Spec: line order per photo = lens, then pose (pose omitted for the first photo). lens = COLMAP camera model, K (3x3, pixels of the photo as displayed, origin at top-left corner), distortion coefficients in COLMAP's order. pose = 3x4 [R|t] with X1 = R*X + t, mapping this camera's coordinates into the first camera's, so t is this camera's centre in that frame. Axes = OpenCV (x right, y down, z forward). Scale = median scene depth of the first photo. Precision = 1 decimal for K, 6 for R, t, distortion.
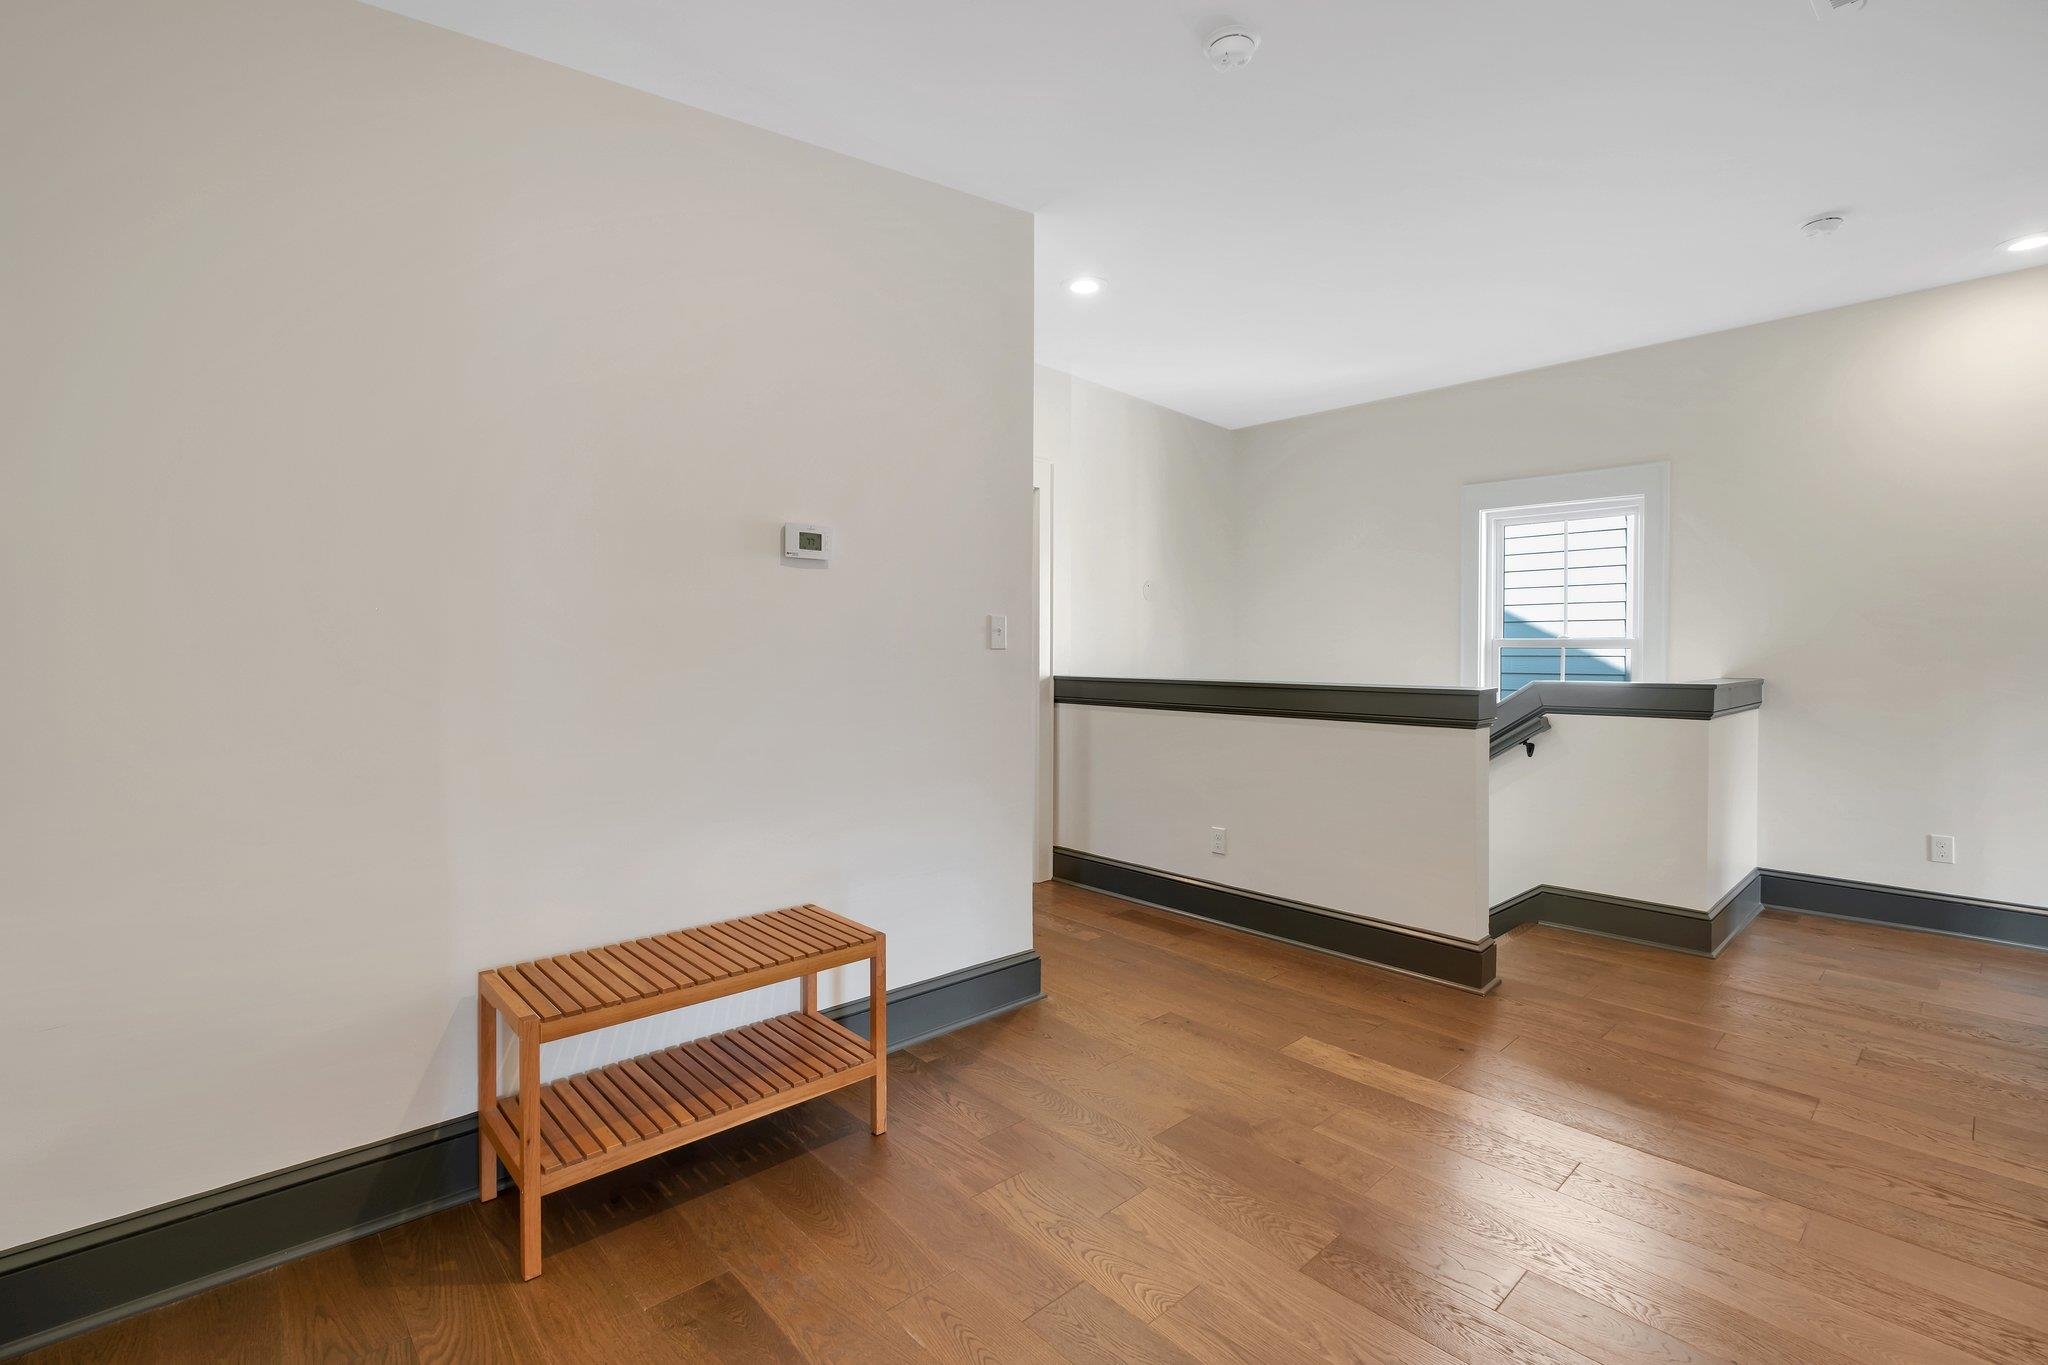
lens RADIAL K [[903.3, 0, 1027.7], [0, 903.3, 670.6], [0, 0, 1]] dist [-0.003963, -0.000034]
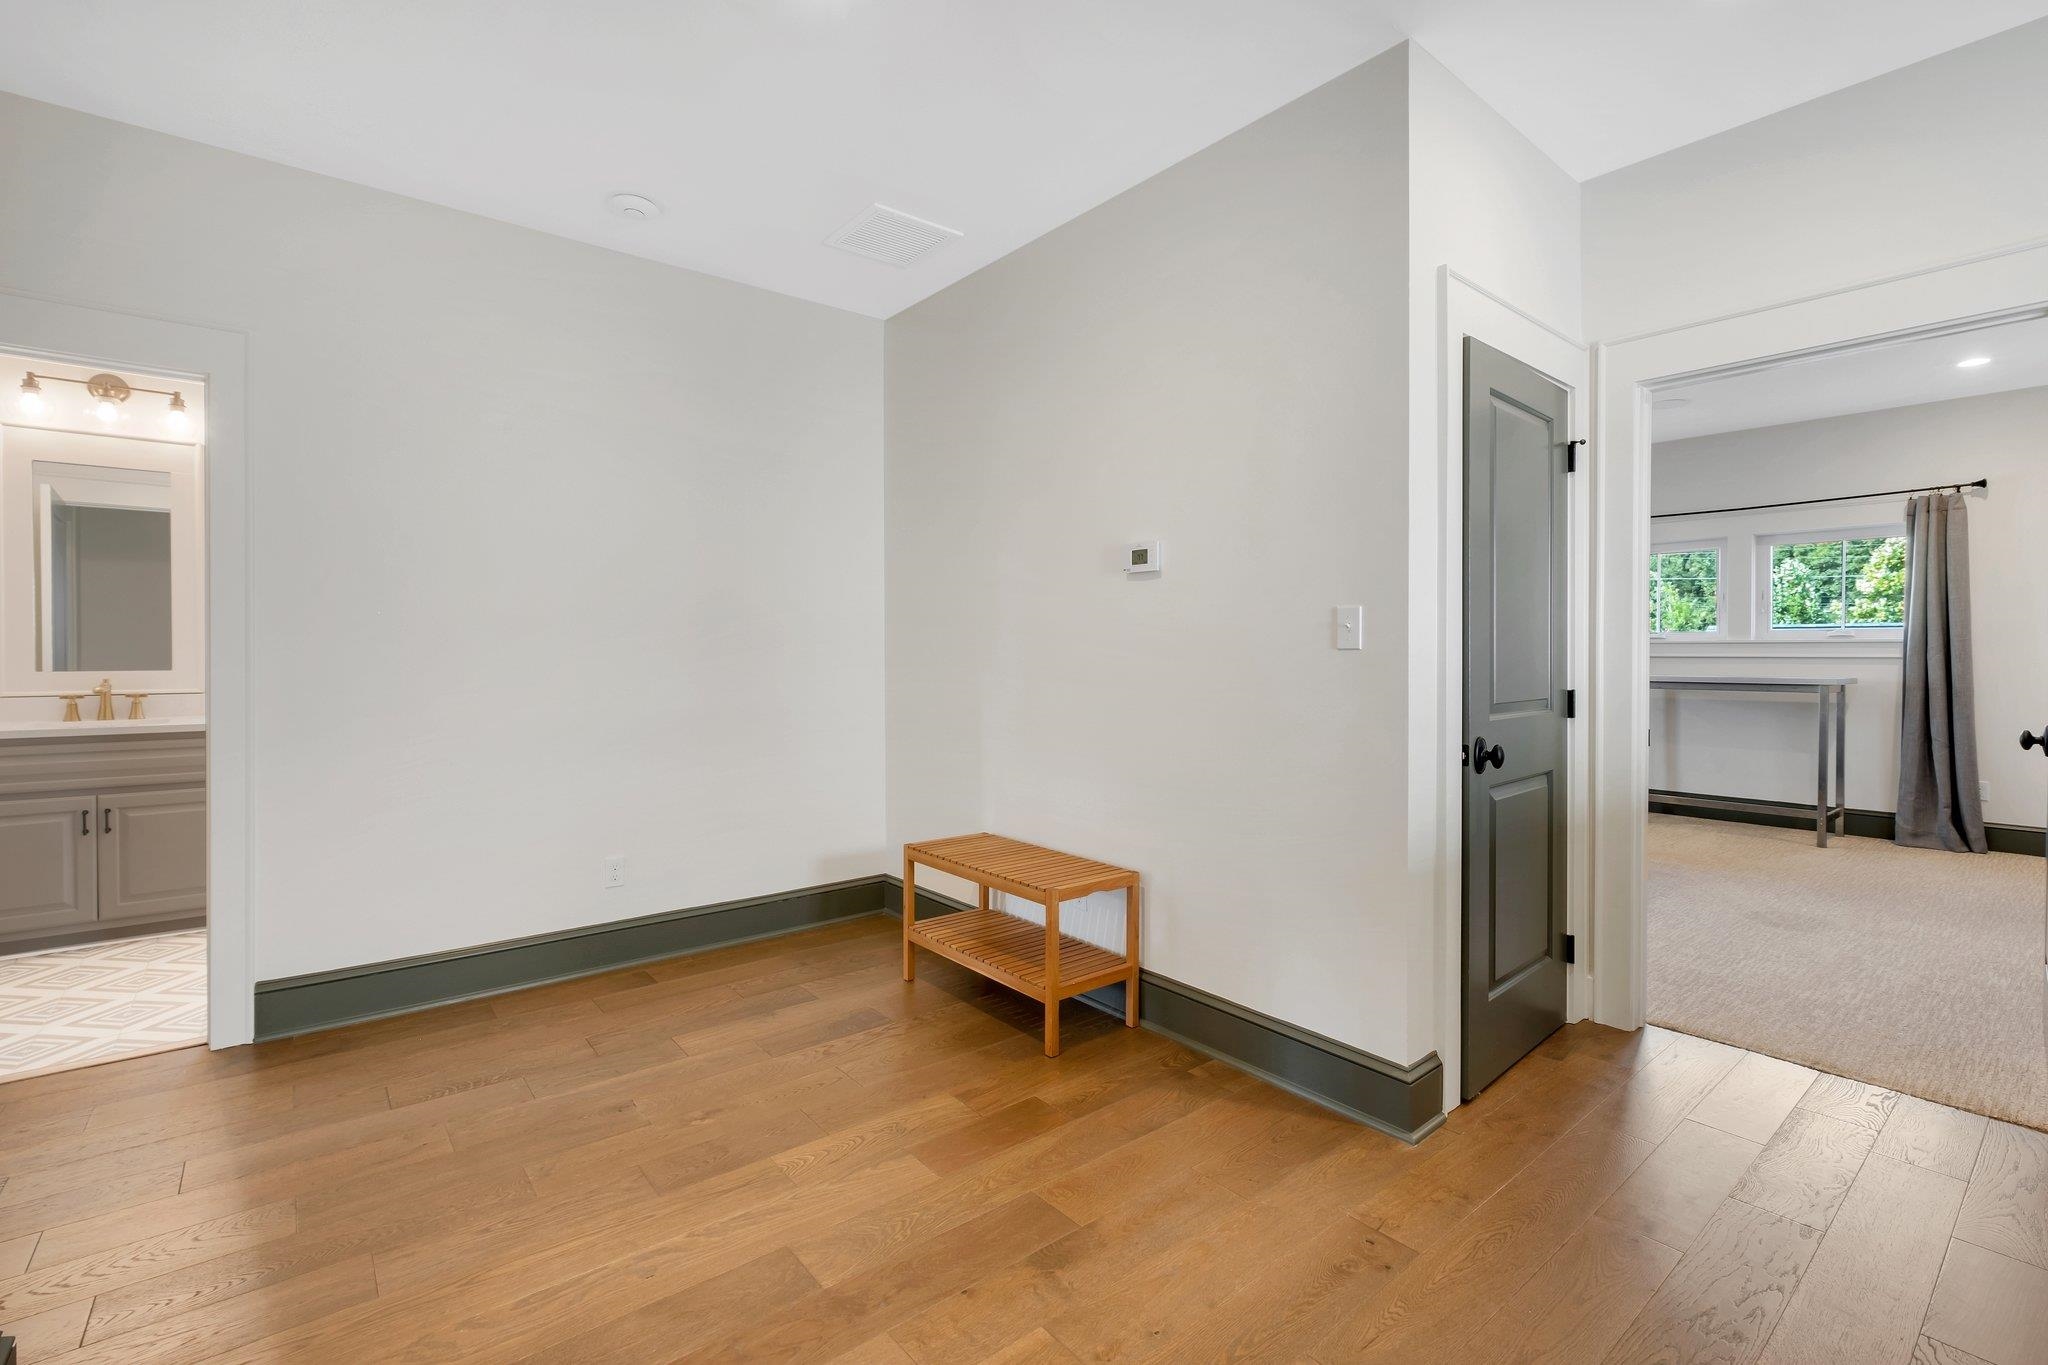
lens RADIAL K [[903.3, 0, 1027.1], [0, 903.3, 668.2], [0, 0, 1]] dist [-0.003963, -0.000034]
pose [[-0.043867, 0.011312, -0.998973, 0.909249], [-0.027871, 0.999533, 0.012542, -0.010930], [0.998649, 0.028393, -0.043531, 0.896313]]
